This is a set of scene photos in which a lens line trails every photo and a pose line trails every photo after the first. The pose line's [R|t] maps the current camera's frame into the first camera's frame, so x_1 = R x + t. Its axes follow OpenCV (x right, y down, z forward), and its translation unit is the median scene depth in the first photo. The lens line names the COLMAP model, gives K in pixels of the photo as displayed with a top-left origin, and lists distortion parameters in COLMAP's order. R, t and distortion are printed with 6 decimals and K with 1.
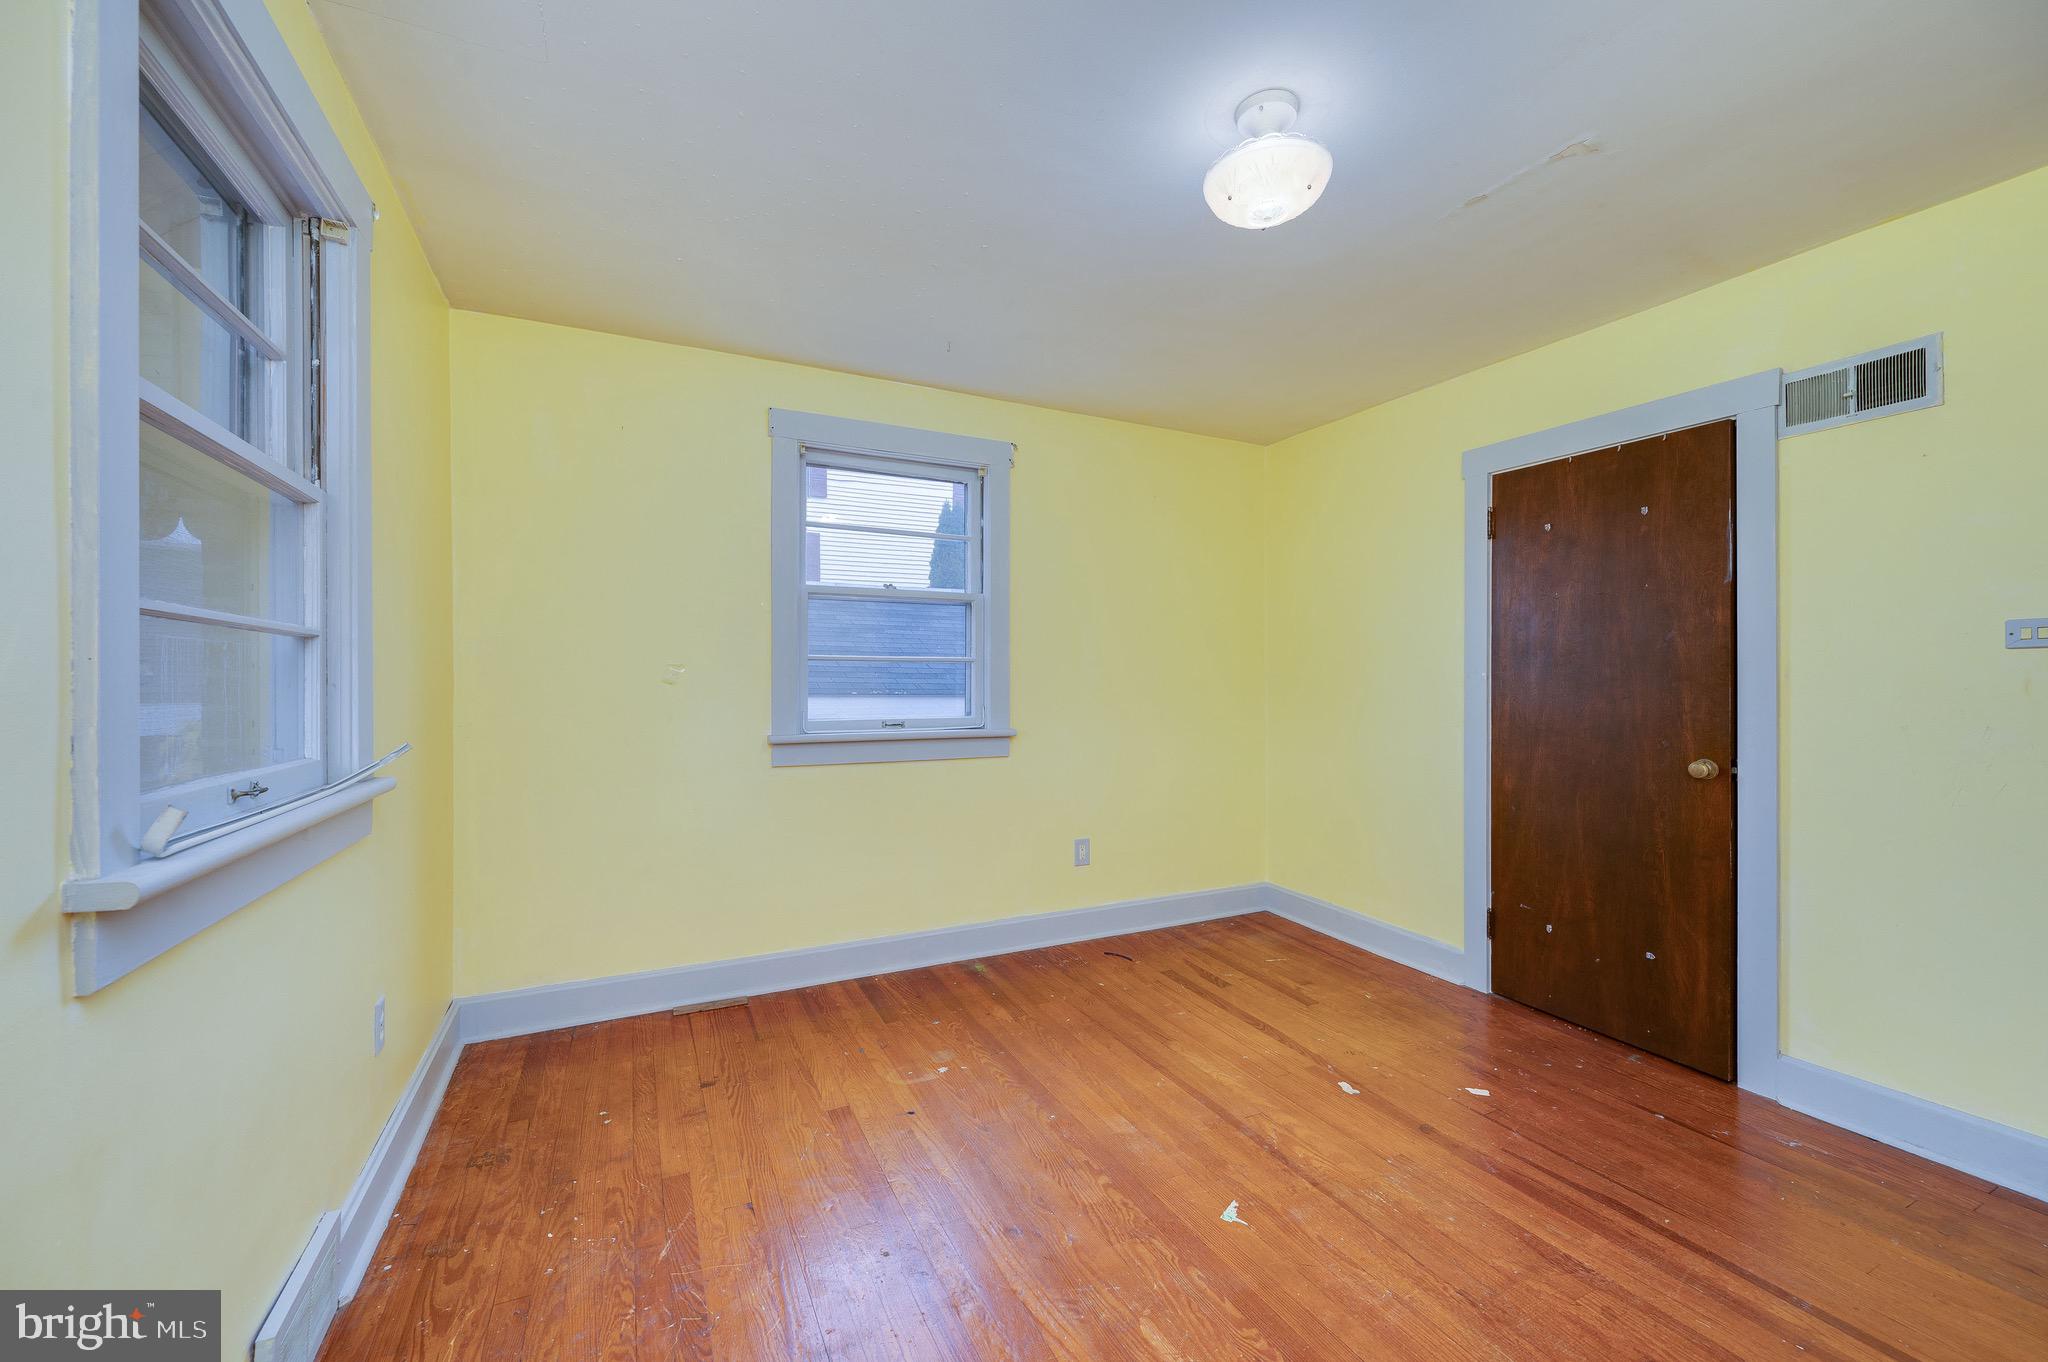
lens RADIAL K [[802.2, 0, 1036.6], [0, 802.2, 683.8], [0, 0, 1]] dist [-0.001482, -0.001268]
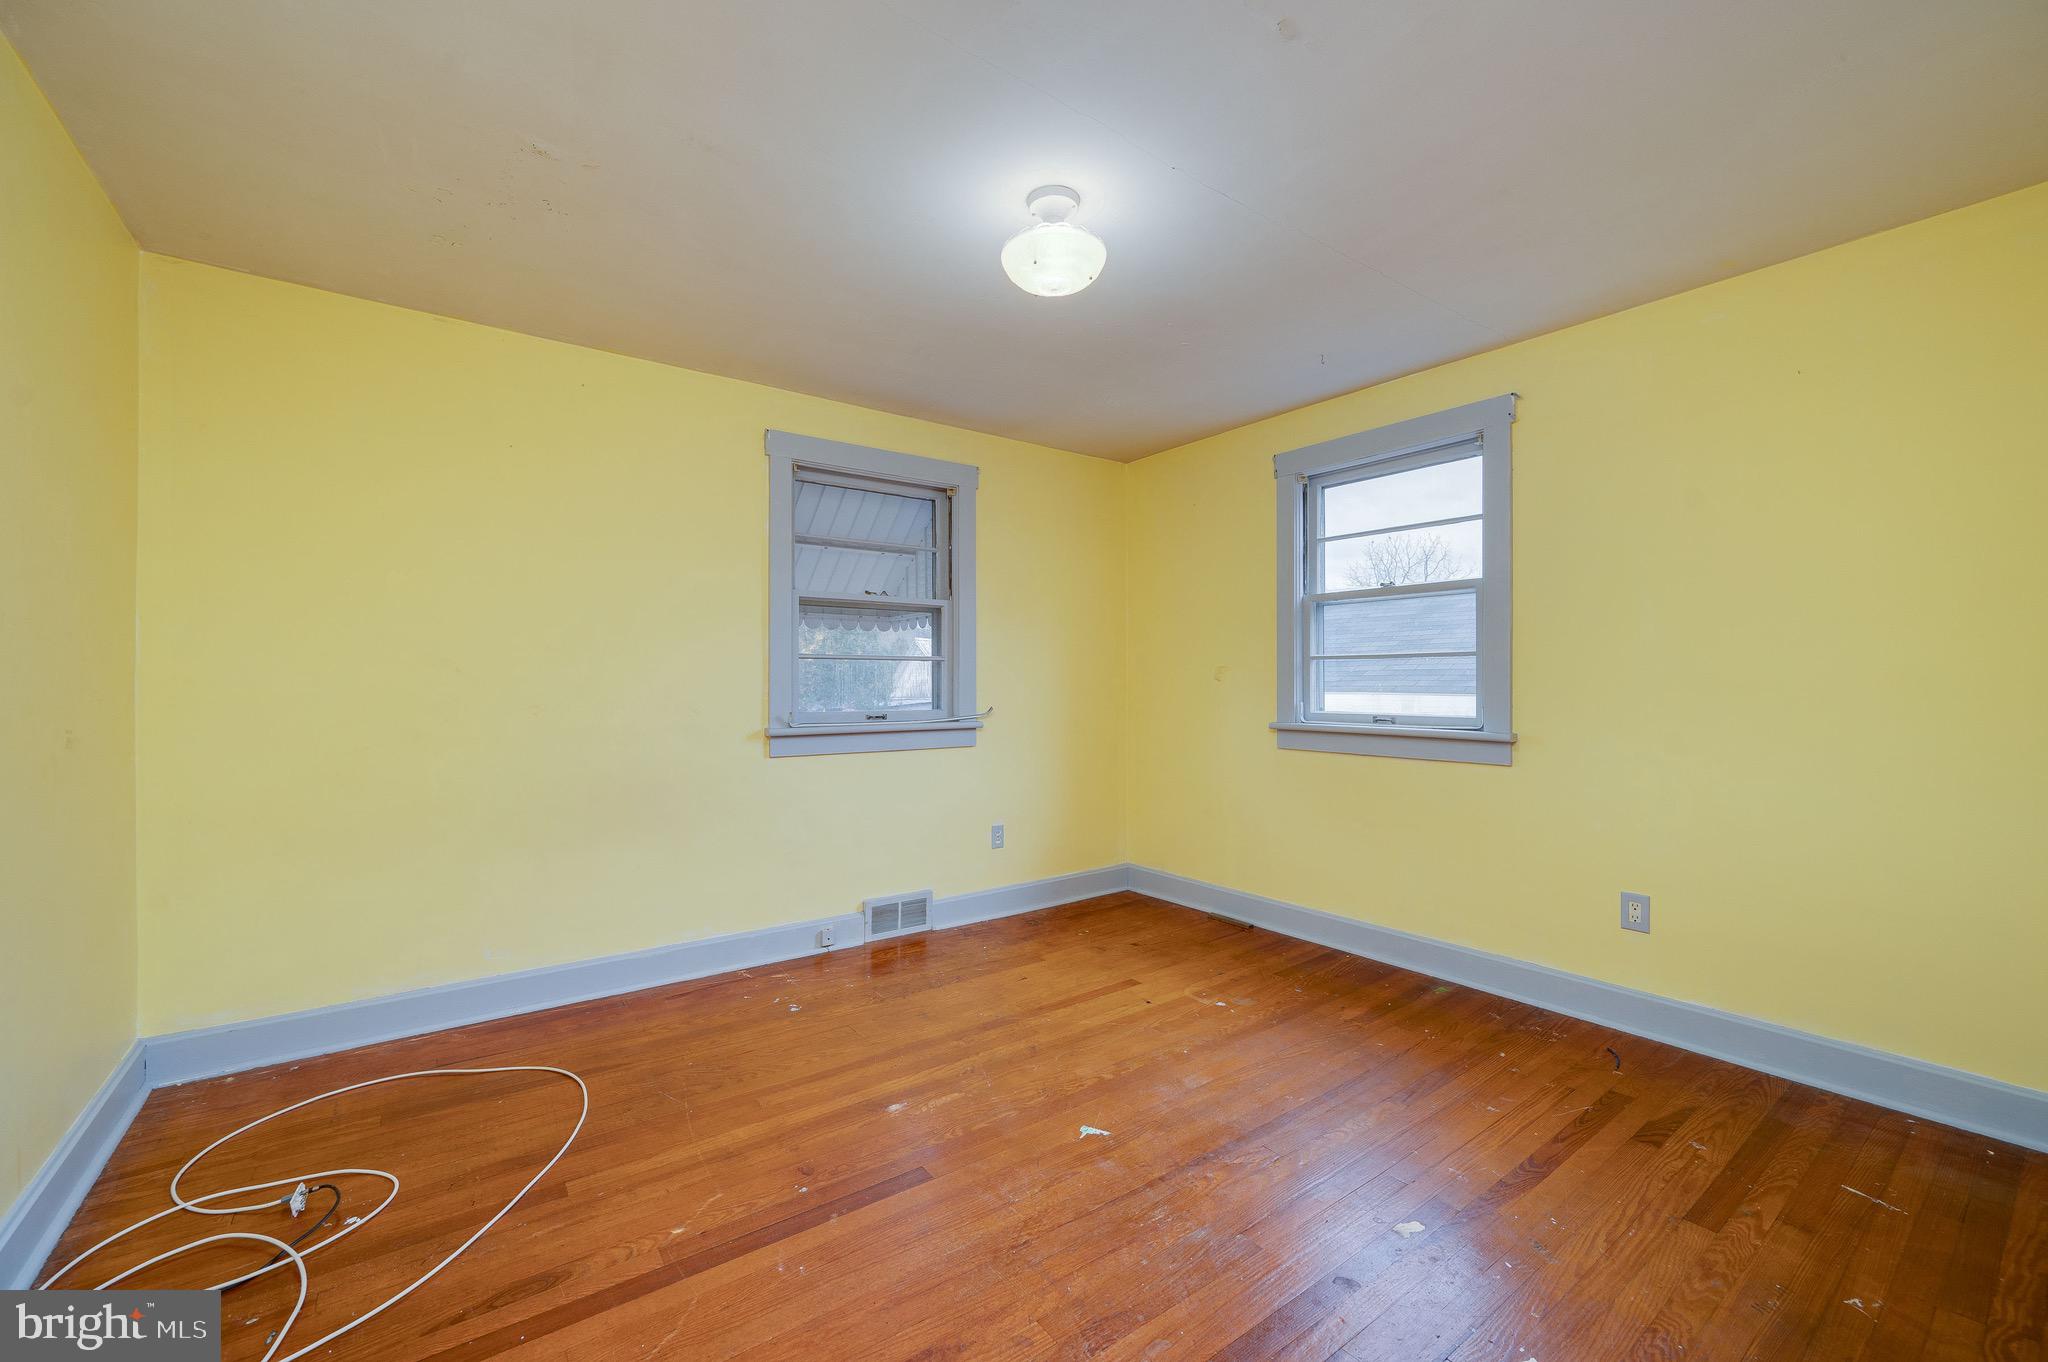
lens RADIAL K [[802.2, 0, 1043.2], [0, 802.2, 679.5], [0, 0, 1]] dist [-0.001482, -0.001268]
pose [[0.206297, -0.000847, -0.978489, 0.786450], [-0.001110, 0.999999, -0.001100, 0.001335], [0.978489, 0.001313, 0.206295, 0.393847]]
